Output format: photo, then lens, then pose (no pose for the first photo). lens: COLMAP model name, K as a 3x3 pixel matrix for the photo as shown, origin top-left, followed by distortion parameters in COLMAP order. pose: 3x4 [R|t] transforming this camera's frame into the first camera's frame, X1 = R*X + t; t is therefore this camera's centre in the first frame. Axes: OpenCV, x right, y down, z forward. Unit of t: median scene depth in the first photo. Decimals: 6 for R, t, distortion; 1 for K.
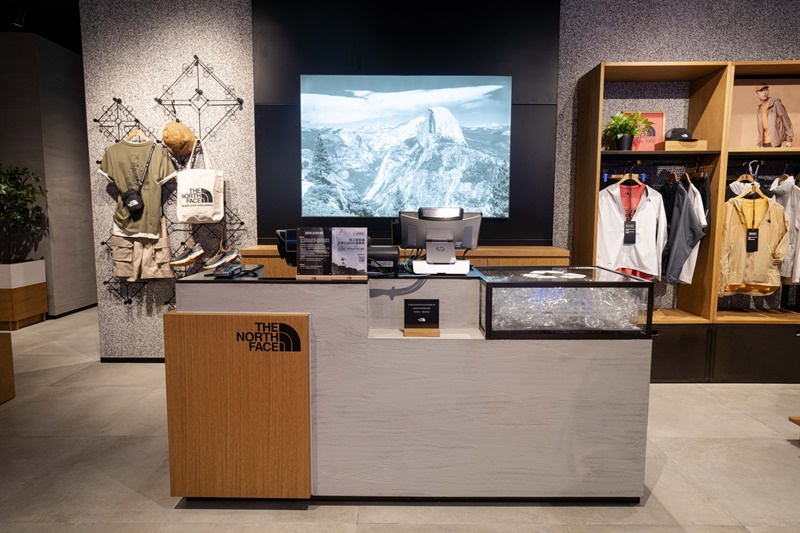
lens RADIAL K [[526.7, 0, 400.0], [0, 526.7, 266.5], [0, 0, 1]] dist [0.001200, -0.000166]
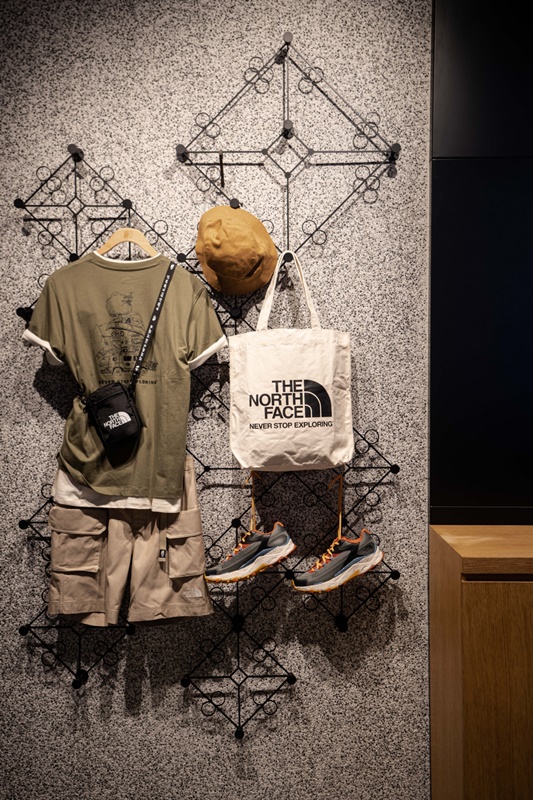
lens RADIAL K [[780.2, 0, 266.5], [0, 780.2, 400.0], [0, 0, 1]] dist [0.067720, 0.010753]
pose [[0.999968, -0.006828, 0.004150, -0.397404], [0.007155, 0.996382, -0.084686, -0.084908], [-0.003557, 0.084713, 0.996399, 0.437927]]
